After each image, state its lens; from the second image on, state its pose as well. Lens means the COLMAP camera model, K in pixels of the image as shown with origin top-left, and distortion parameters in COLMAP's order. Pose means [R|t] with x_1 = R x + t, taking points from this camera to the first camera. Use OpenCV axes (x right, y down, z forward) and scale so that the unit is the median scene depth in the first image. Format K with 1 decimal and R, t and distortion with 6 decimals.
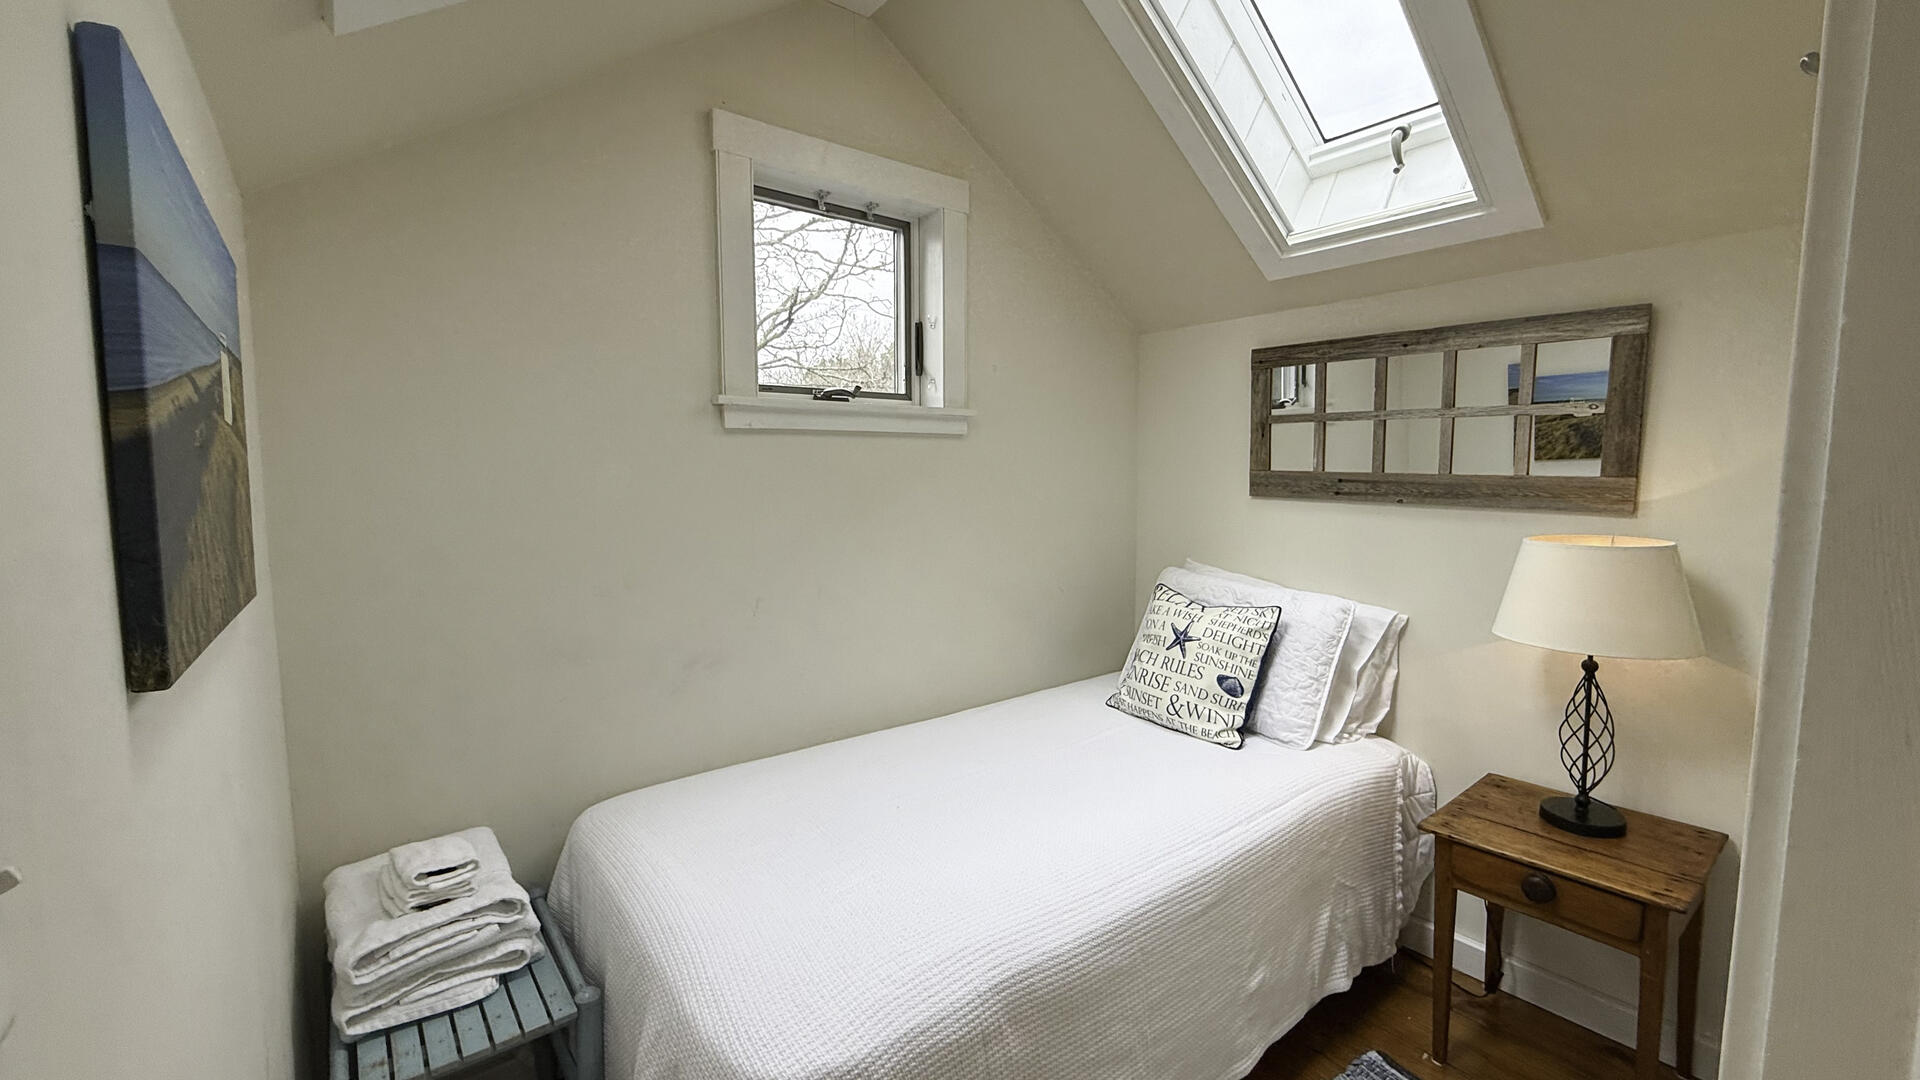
lens RADIAL K [[767.5, 0, 970.6], [0, 767.5, 530.0], [0, 0, 1]] dist [0.001272, 0.000435]
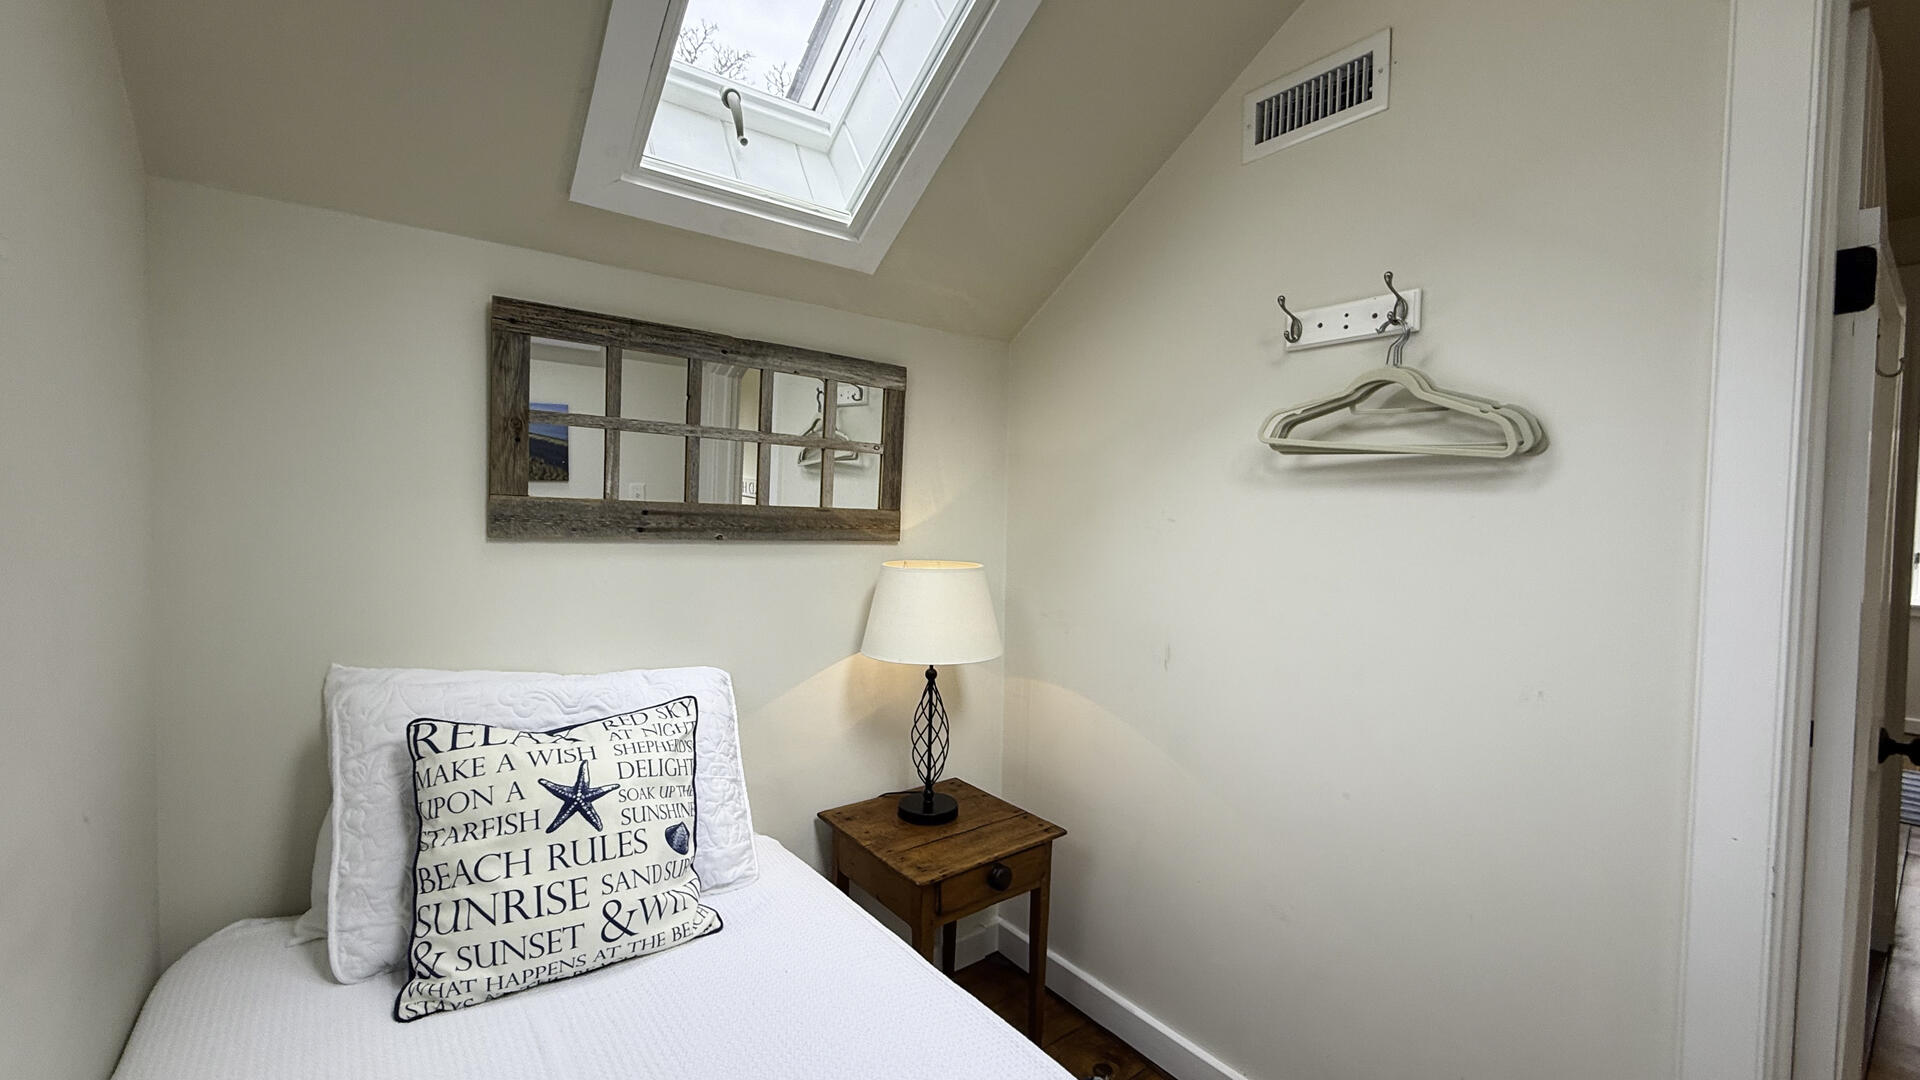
lens RADIAL K [[767.5, 0, 969.9], [0, 767.5, 535.4], [0, 0, 1]] dist [0.001272, 0.000435]
pose [[0.029190, -0.029869, 0.999128, -0.270309], [0.061016, 0.997743, 0.028045, -0.047156], [-0.997710, 0.060144, 0.030946, 0.715986]]
